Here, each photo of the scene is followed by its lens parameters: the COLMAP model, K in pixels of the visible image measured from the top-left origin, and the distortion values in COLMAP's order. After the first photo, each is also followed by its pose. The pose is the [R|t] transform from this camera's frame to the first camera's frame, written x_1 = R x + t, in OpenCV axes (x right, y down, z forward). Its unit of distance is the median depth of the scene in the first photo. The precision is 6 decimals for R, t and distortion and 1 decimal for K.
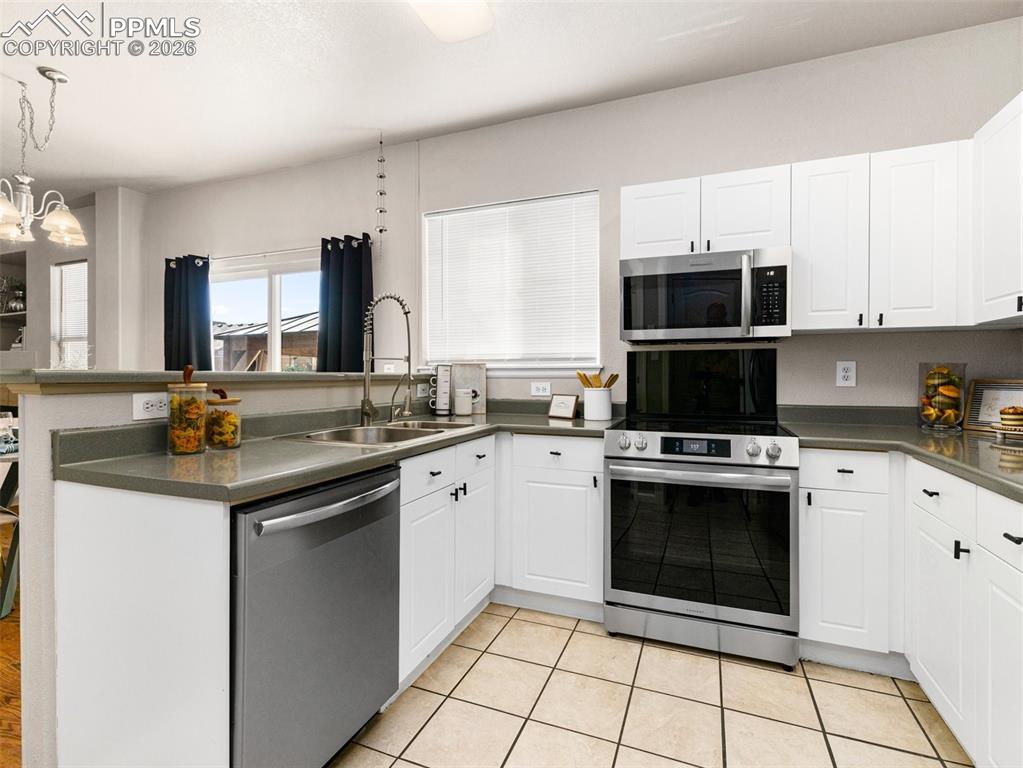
lens RADIAL K [[483.1, 0, 508.4], [0, 483.1, 374.6], [0, 0, 1]] dist [-0.005722, -0.001145]
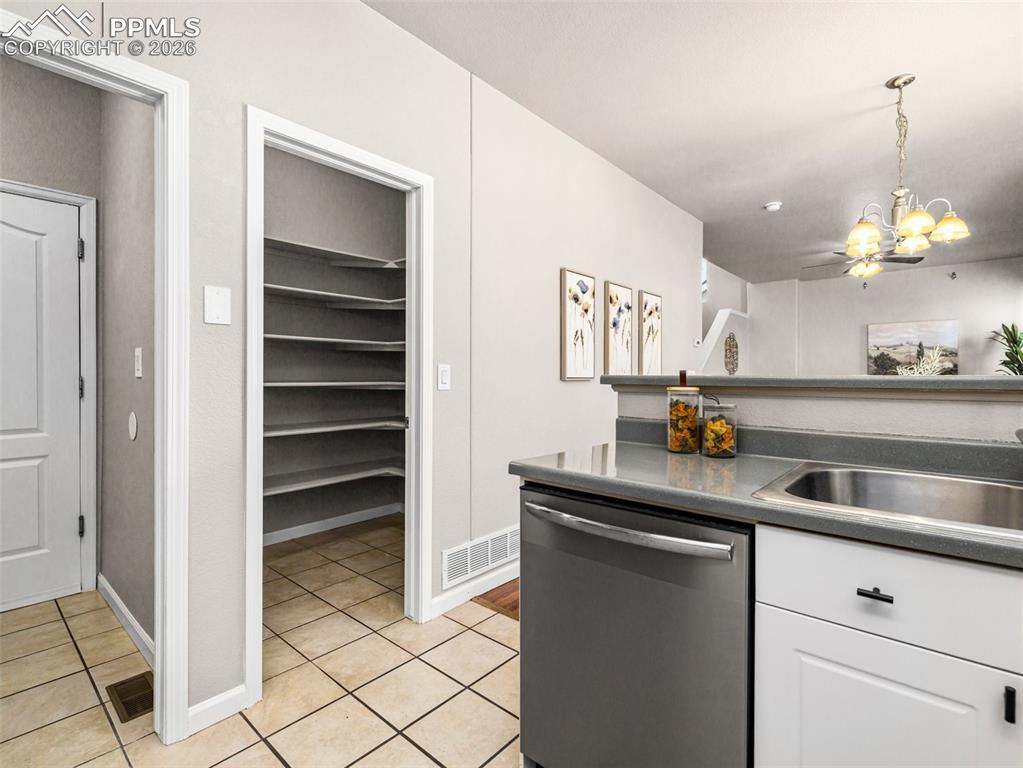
lens RADIAL K [[483.1, 0, 513.0], [0, 483.1, 377.5], [0, 0, 1]] dist [-0.005722, -0.001145]
pose [[-0.316536, -0.000462, -0.948580, 0.456549], [-0.004877, 0.999987, 0.001140, -0.001977], [0.948568, 0.004987, -0.316534, 0.952427]]
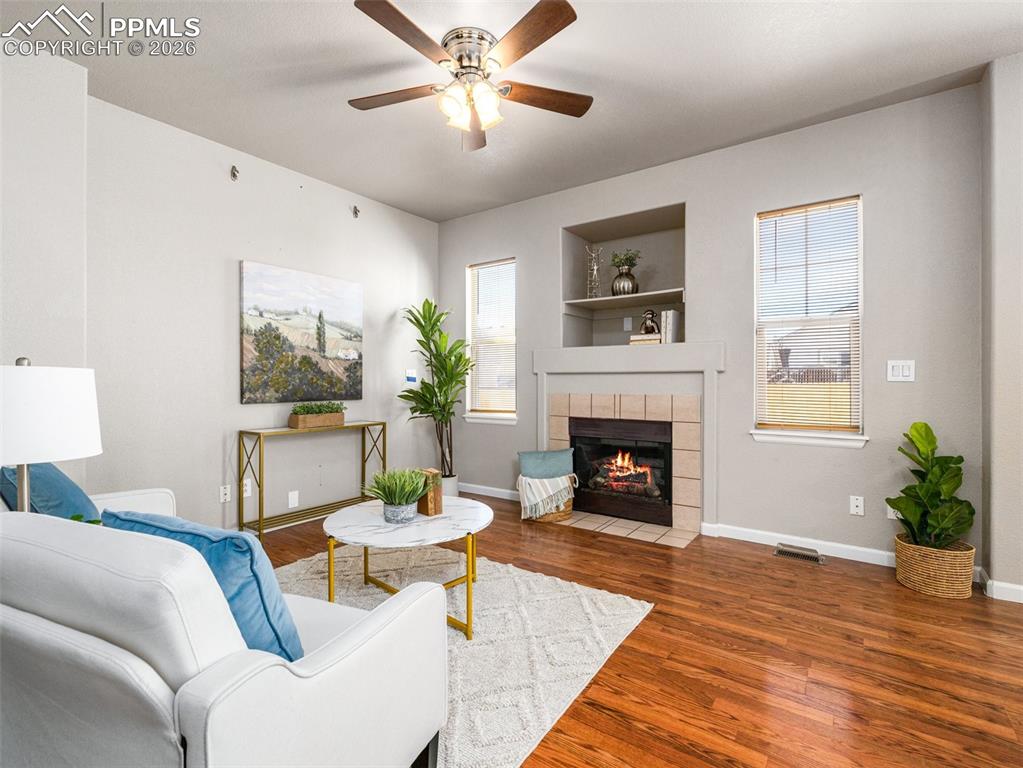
lens RADIAL K [[483.1, 0, 515.1], [0, 483.1, 381.8], [0, 0, 1]] dist [-0.005722, -0.001145]
pose [[0.974683, 0.001176, -0.223588, -3.922165], [-0.001013, 0.999999, 0.000842, 0.021792], [0.223589, -0.000594, 0.974683, 0.887709]]
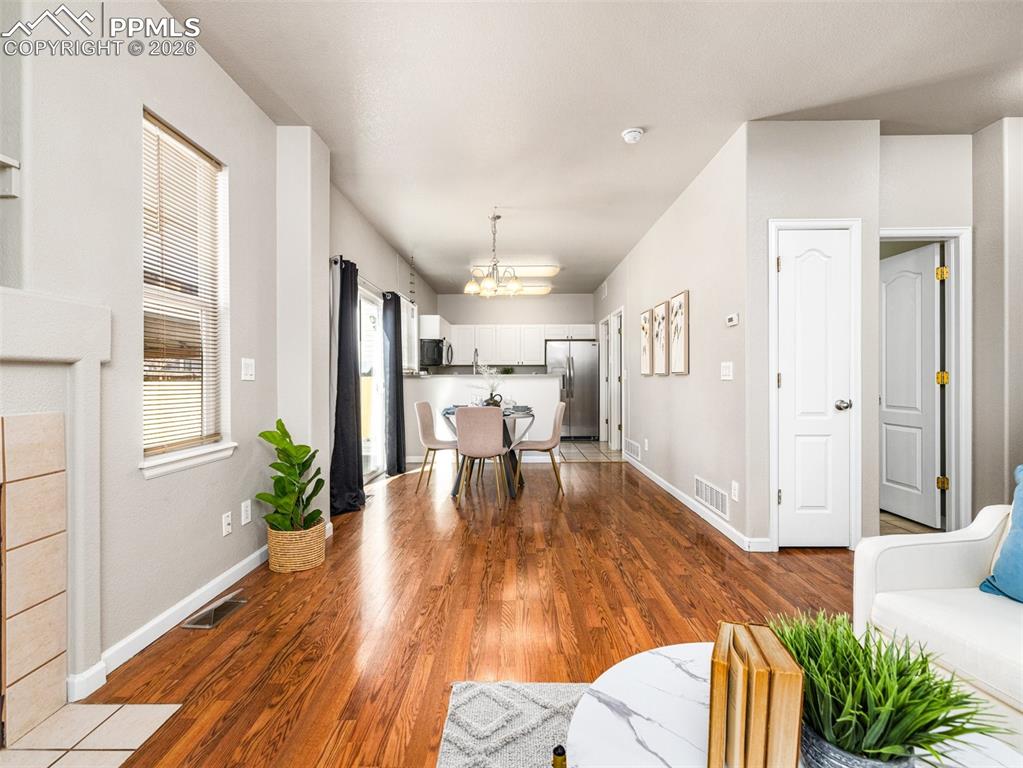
lens RADIAL K [[483.1, 0, 508.3], [0, 483.1, 379.4], [0, 0, 1]] dist [-0.005722, -0.001145]
pose [[-0.361540, -0.000012, 0.932356, -5.063845], [0.010442, 0.999937, 0.004062, 0.018951], [-0.932298, 0.011204, -0.361517, 3.010501]]
